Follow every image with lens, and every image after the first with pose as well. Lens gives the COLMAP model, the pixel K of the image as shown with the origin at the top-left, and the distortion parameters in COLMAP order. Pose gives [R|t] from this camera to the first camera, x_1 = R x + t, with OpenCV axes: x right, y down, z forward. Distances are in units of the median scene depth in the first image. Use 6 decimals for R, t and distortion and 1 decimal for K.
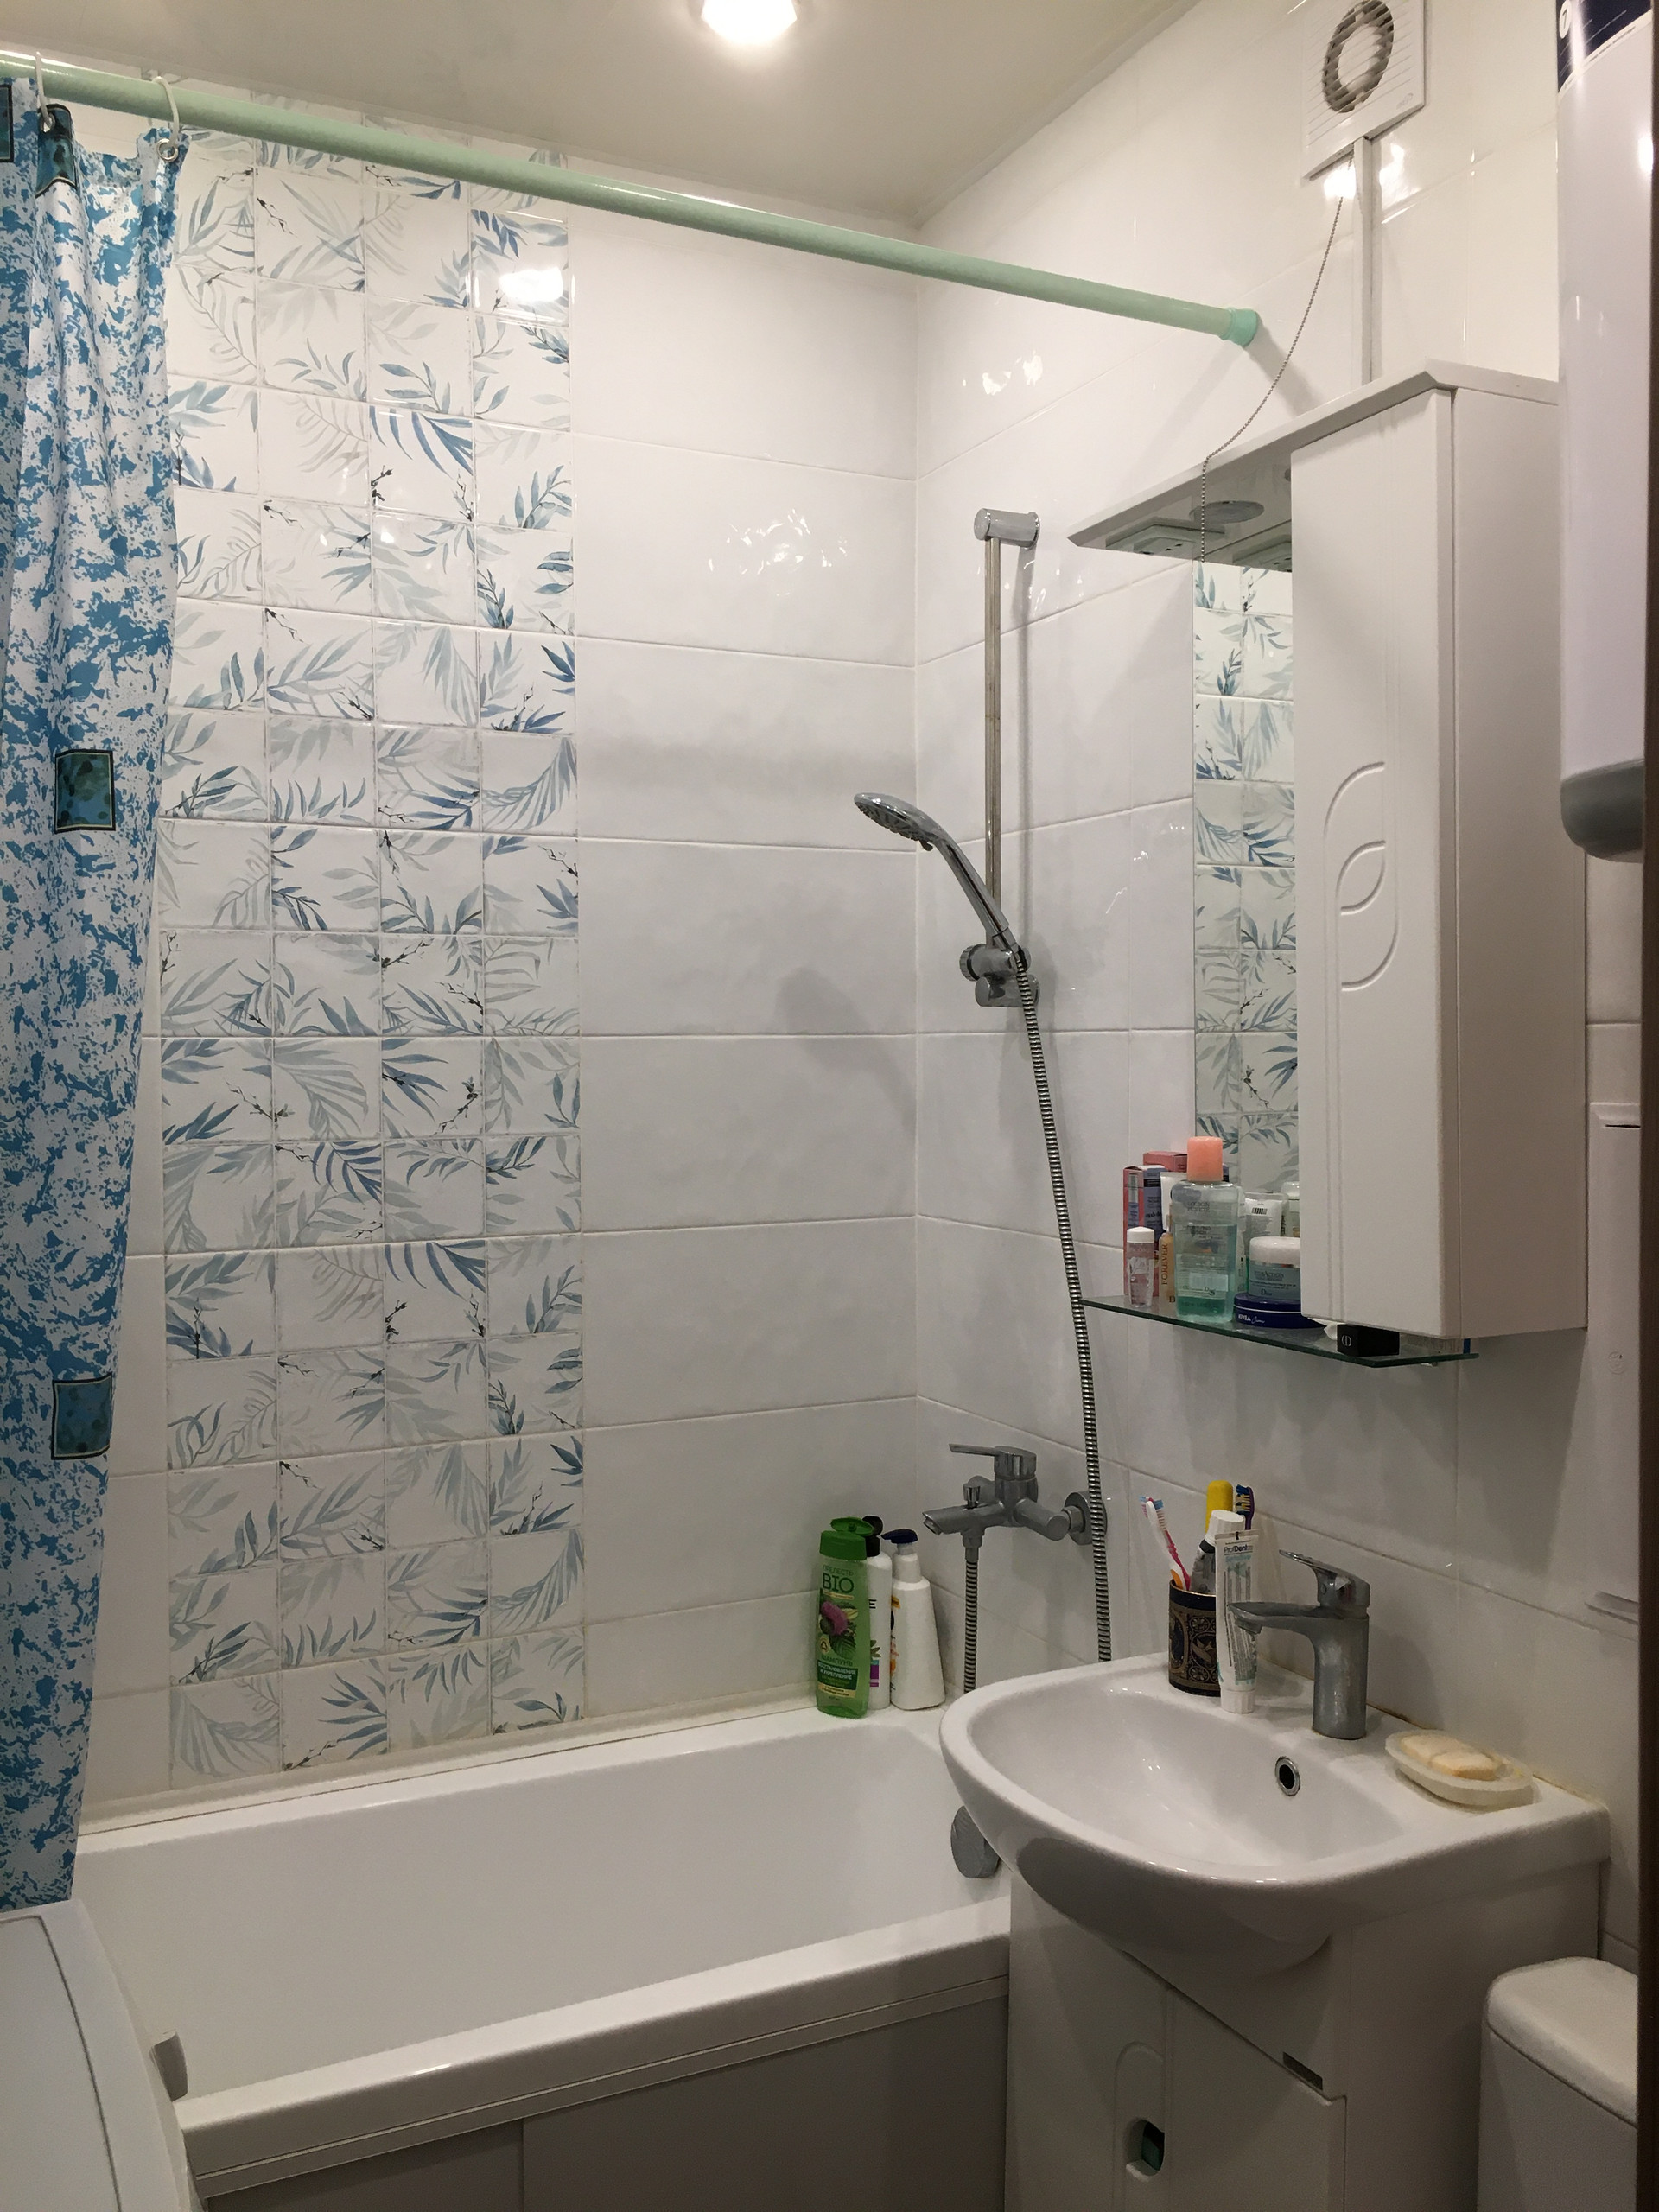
lens RADIAL K [[1864.5, 0, 825.2], [0, 1864.5, 1112.5], [0, 0, 1]] dist [0.068659, -0.100623]
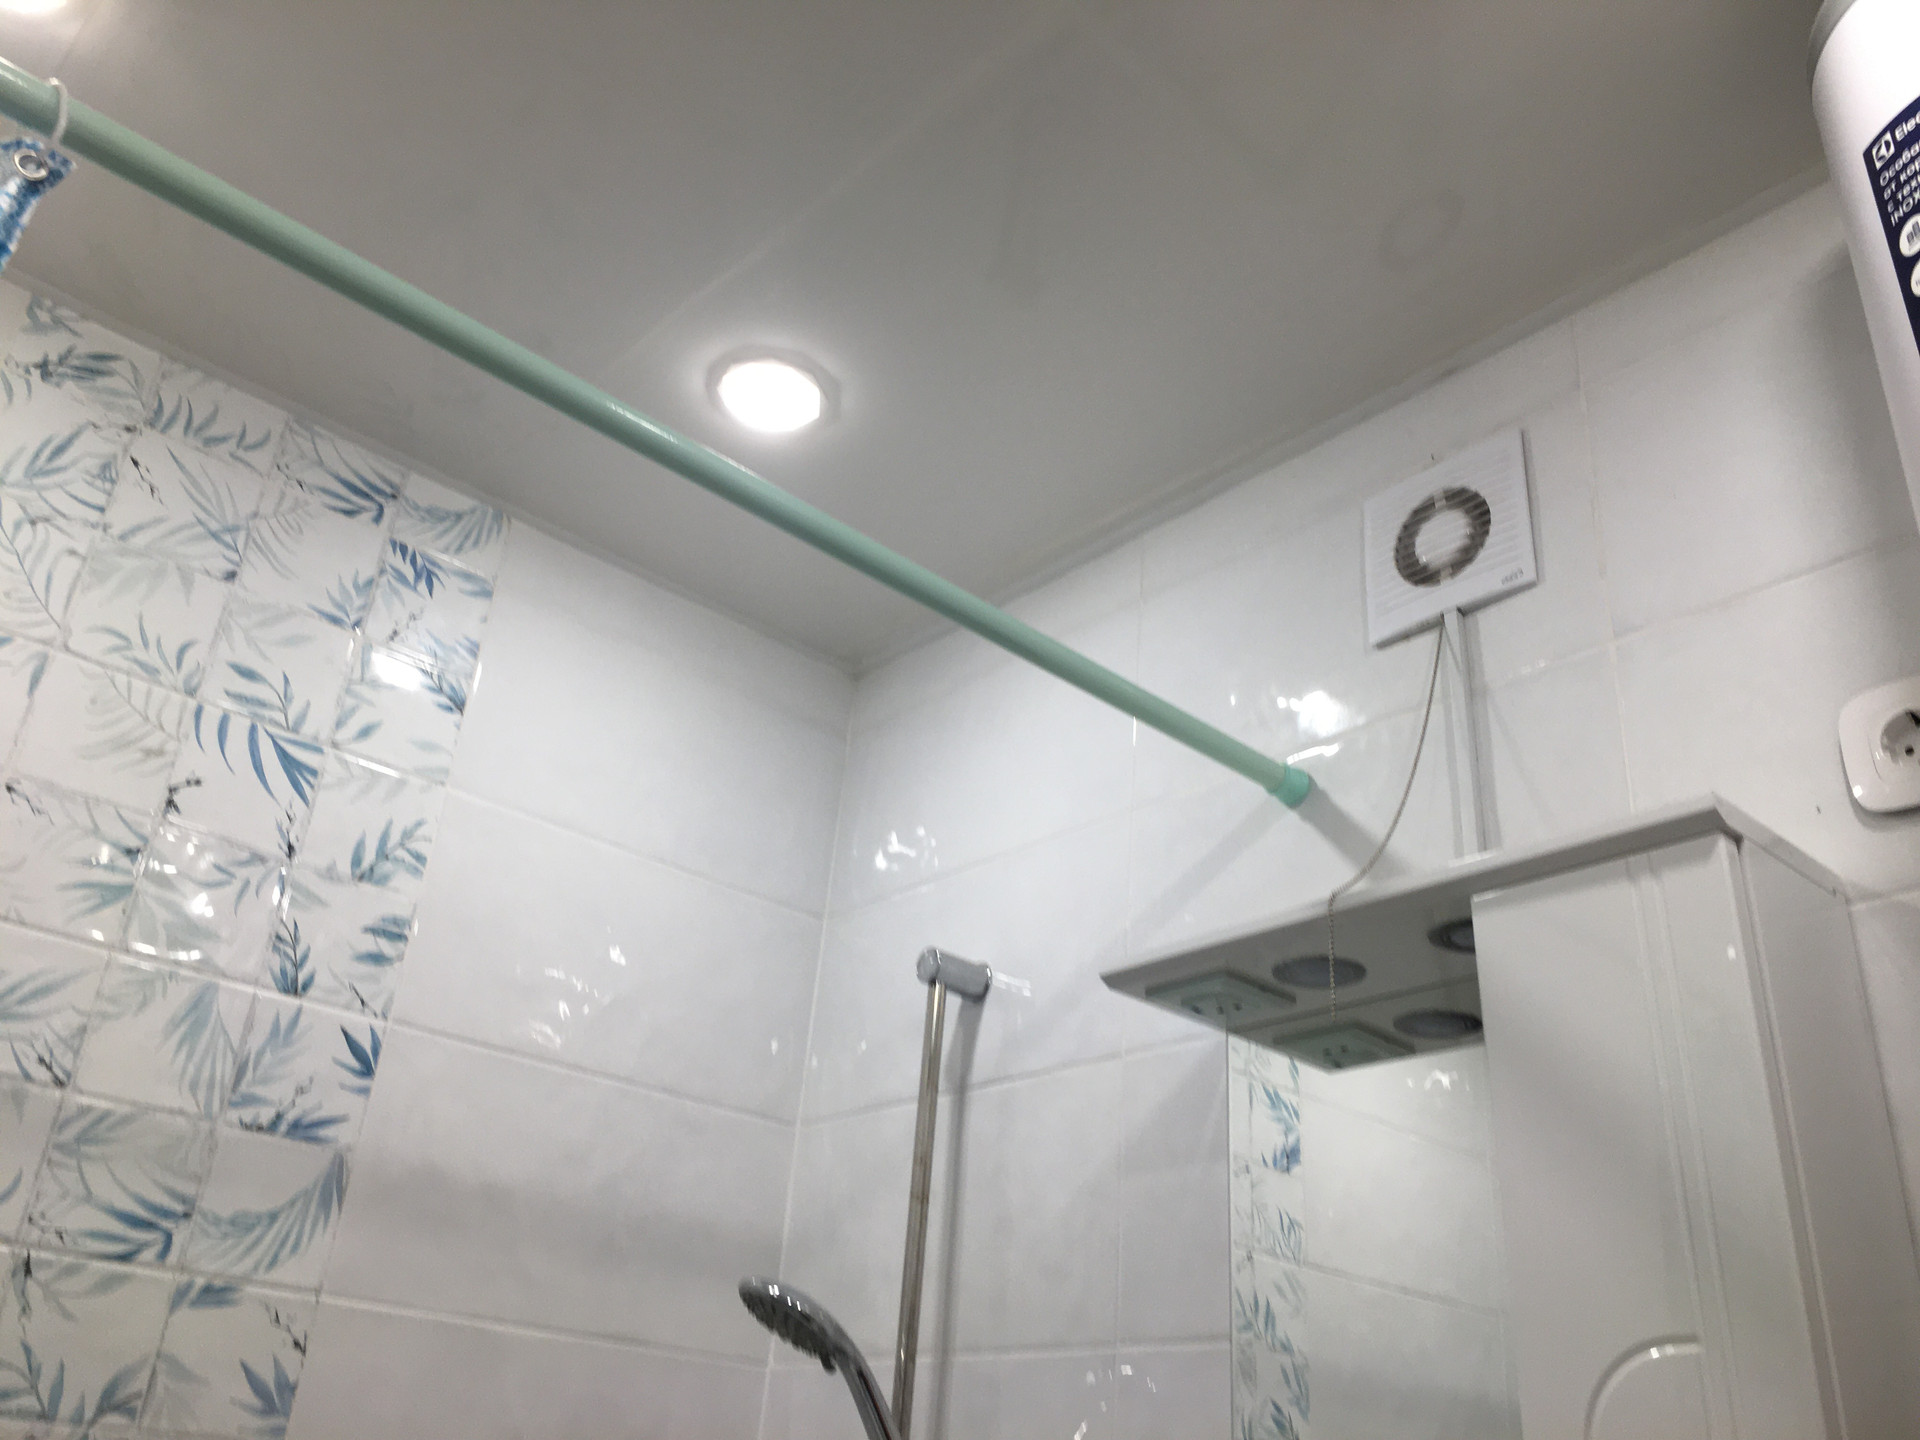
lens RADIAL K [[1618.3, 0, 981.5], [0, 1618.3, 731.8], [0, 0, 1]] dist [0.068659, -0.100623]
pose [[0.957266, 0.194358, 0.214165, -0.069744], [-0.067690, 0.870522, -0.487452, -0.049972], [-0.281176, 0.452125, 0.846477, 0.323244]]
